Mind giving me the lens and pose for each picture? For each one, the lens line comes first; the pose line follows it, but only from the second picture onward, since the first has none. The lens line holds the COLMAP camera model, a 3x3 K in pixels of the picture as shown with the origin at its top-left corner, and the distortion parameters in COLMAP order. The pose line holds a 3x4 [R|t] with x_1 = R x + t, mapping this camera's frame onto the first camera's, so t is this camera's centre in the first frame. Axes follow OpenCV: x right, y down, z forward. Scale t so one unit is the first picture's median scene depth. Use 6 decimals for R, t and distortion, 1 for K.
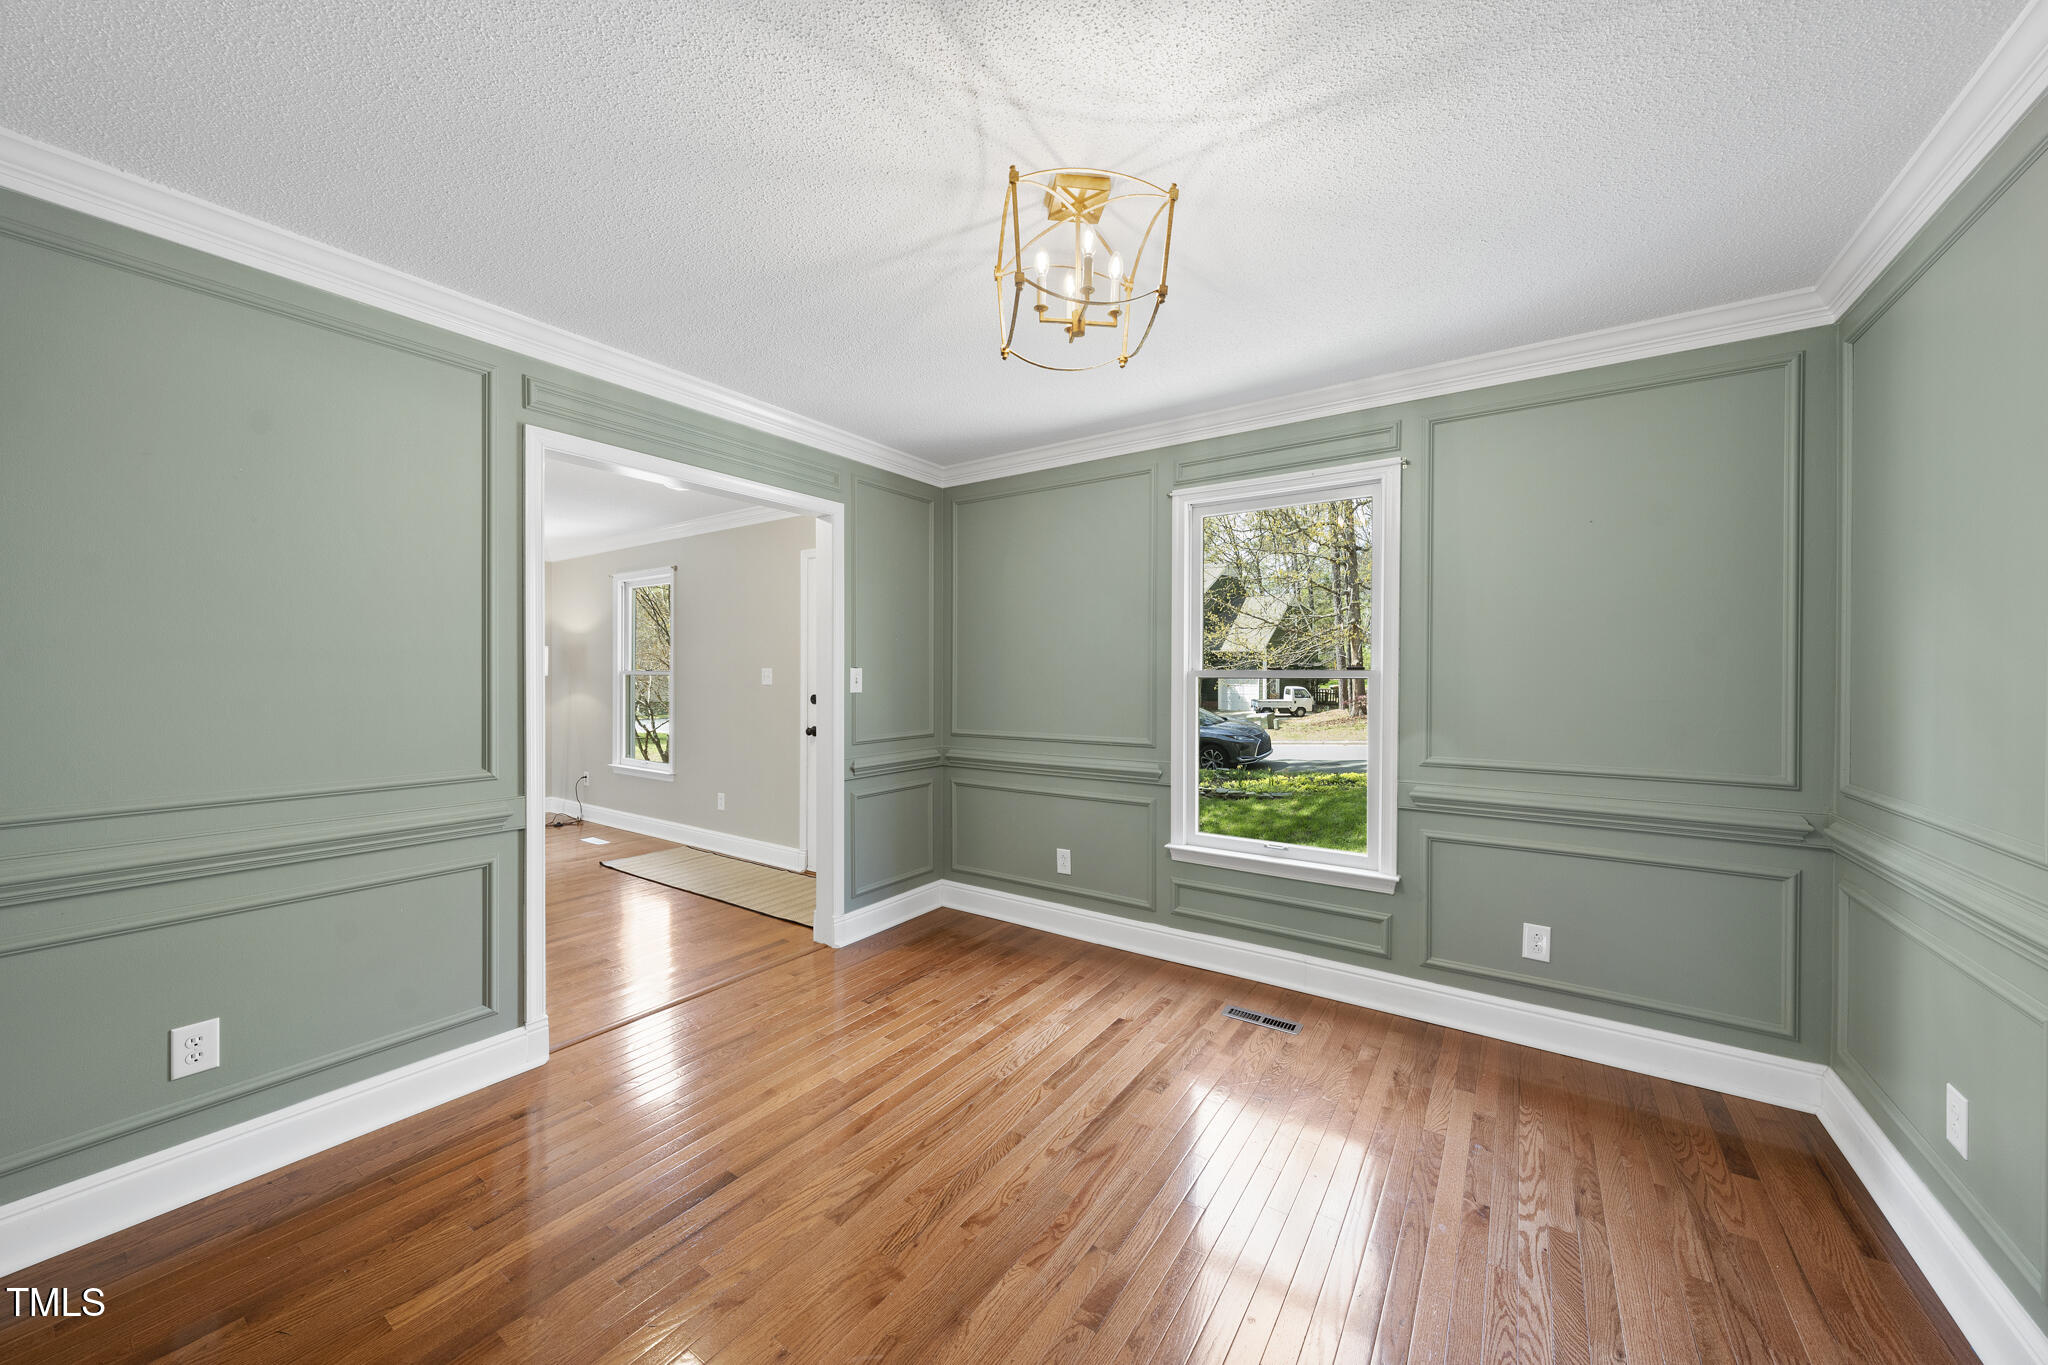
lens RADIAL K [[724.6, 0, 1026.2], [0, 724.6, 679.9], [0, 0, 1]] dist [-0.001471, -0.000290]
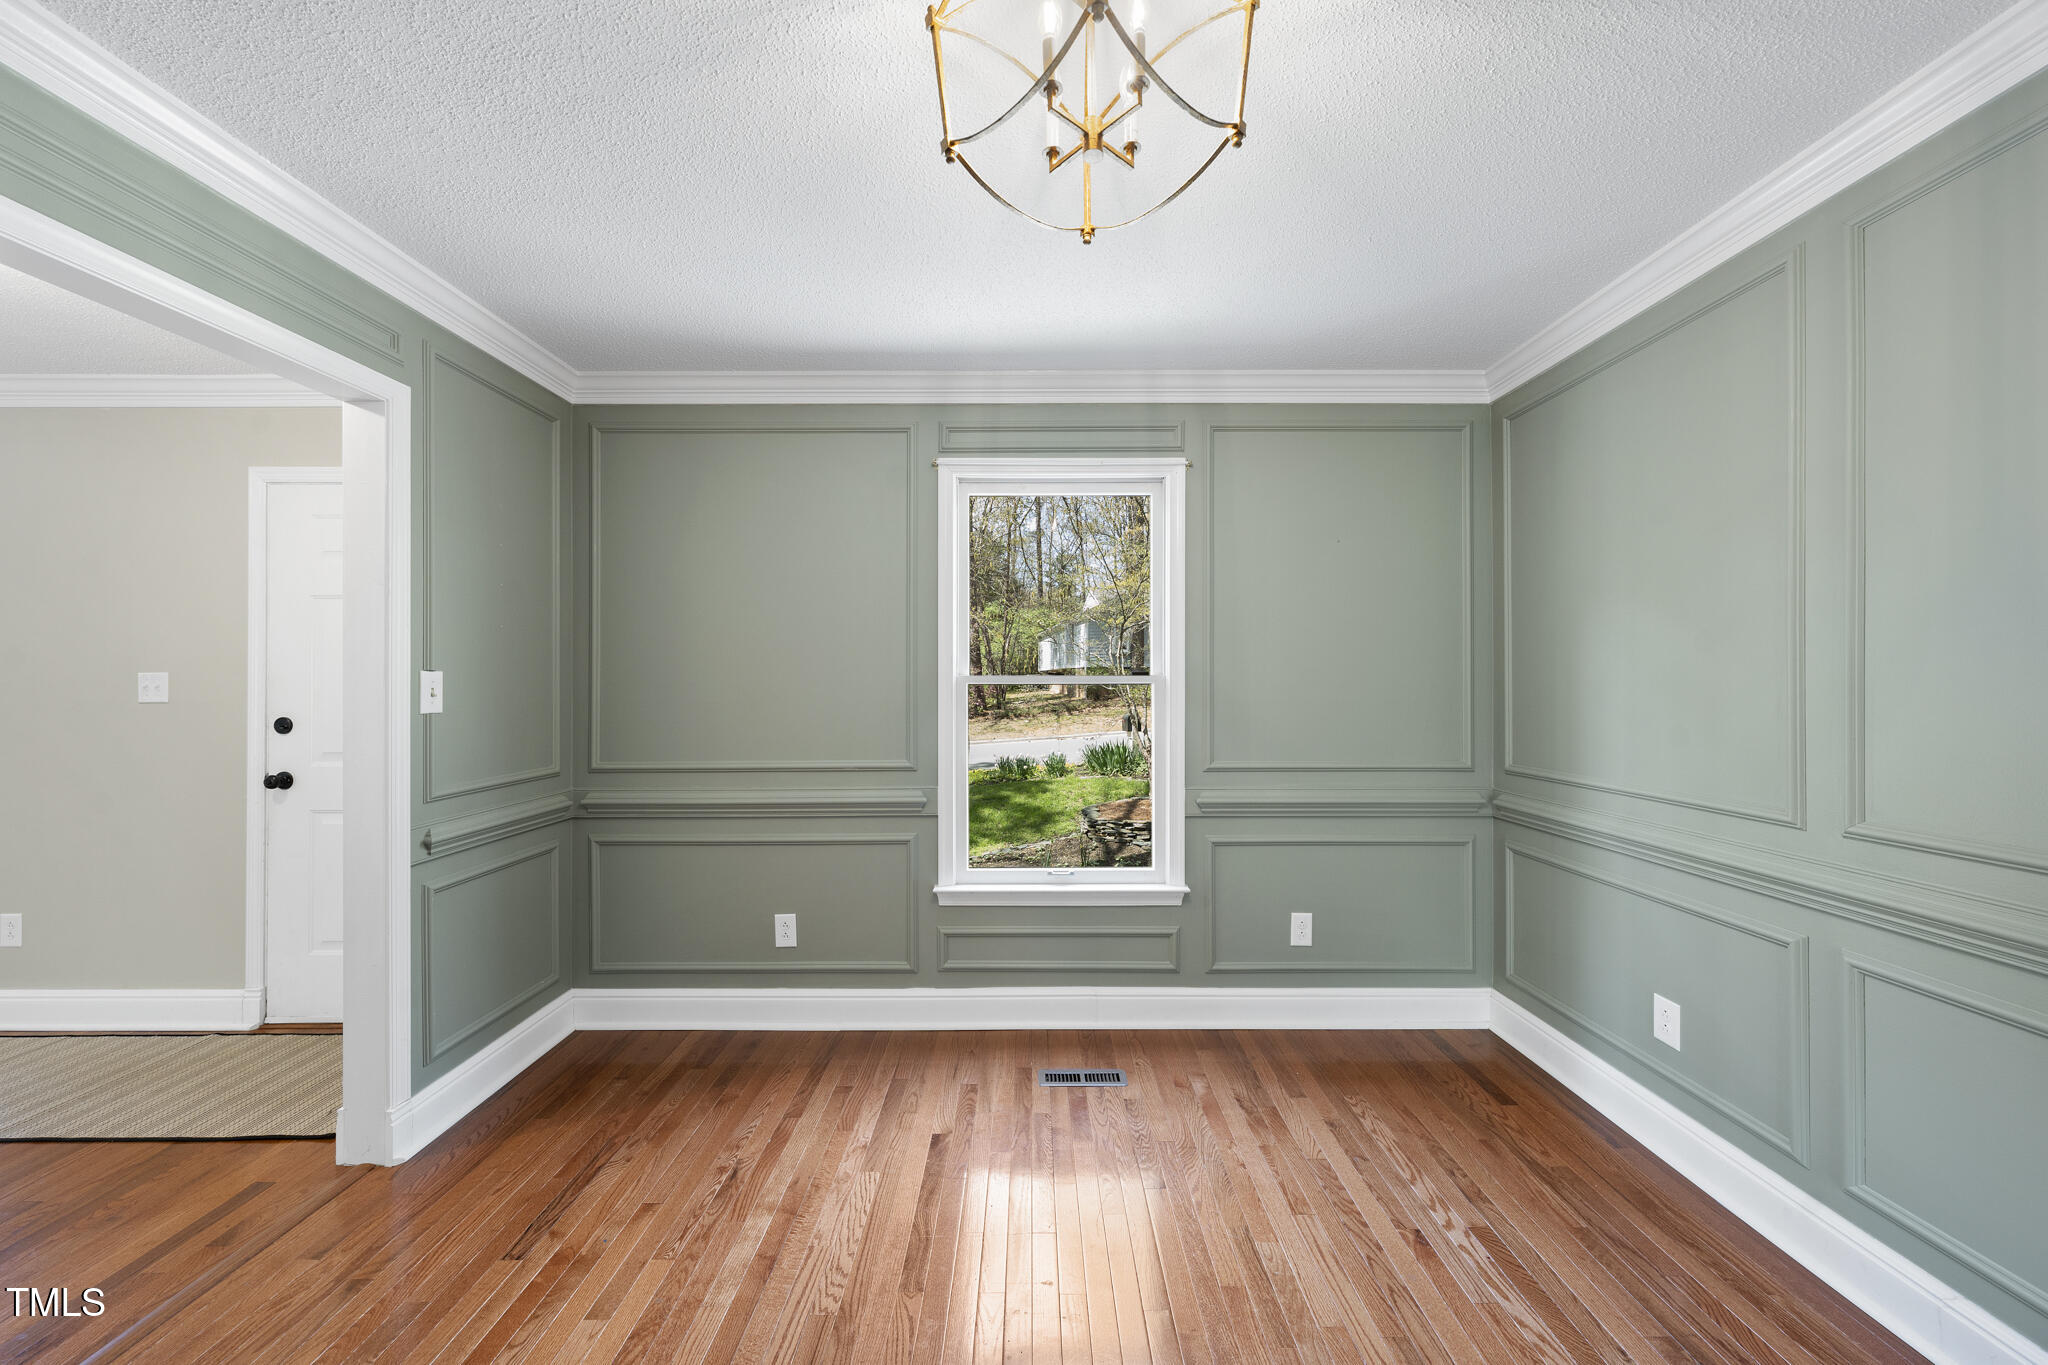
lens RADIAL K [[724.6, 0, 1026.2], [0, 724.6, 679.9], [0, 0, 1]] dist [-0.001471, -0.000290]
pose [[0.827025, -0.001961, 0.562162, -0.205072], [0.007766, 0.999938, -0.007937, -0.000824], [-0.562112, 0.010930, 0.826989, 0.298969]]
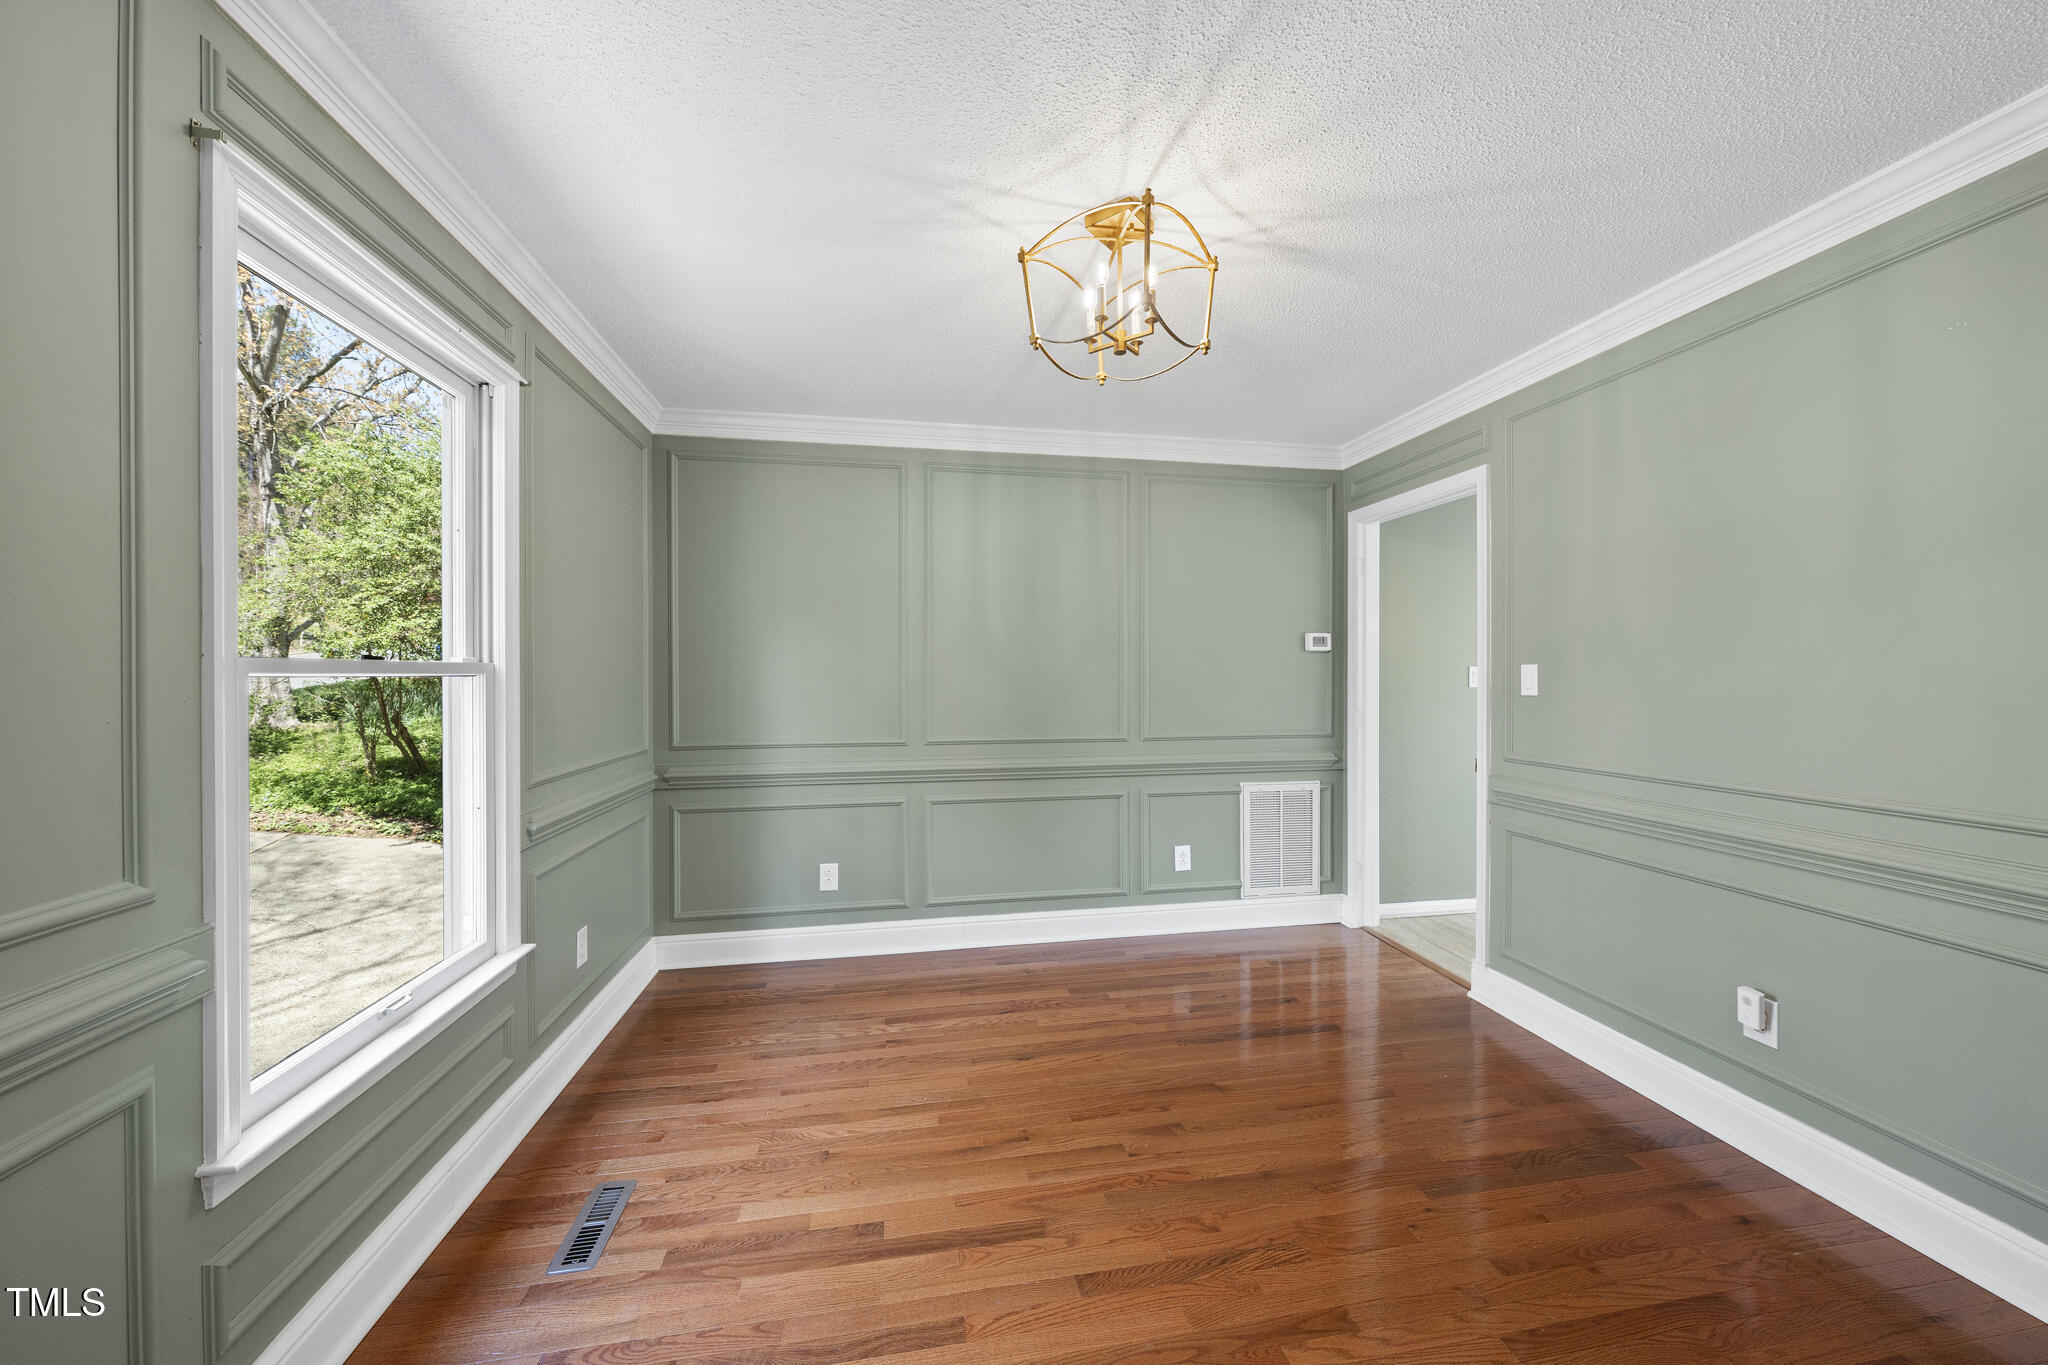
lens RADIAL K [[724.6, 0, 1026.2], [0, 724.6, 679.9], [0, 0, 1]] dist [-0.001471, -0.000290]
pose [[-0.699518, -0.008350, 0.714566, -0.356949], [0.002449, 0.999898, 0.014082, -0.007296], [-0.714611, 0.011600, -0.699426, 1.103747]]
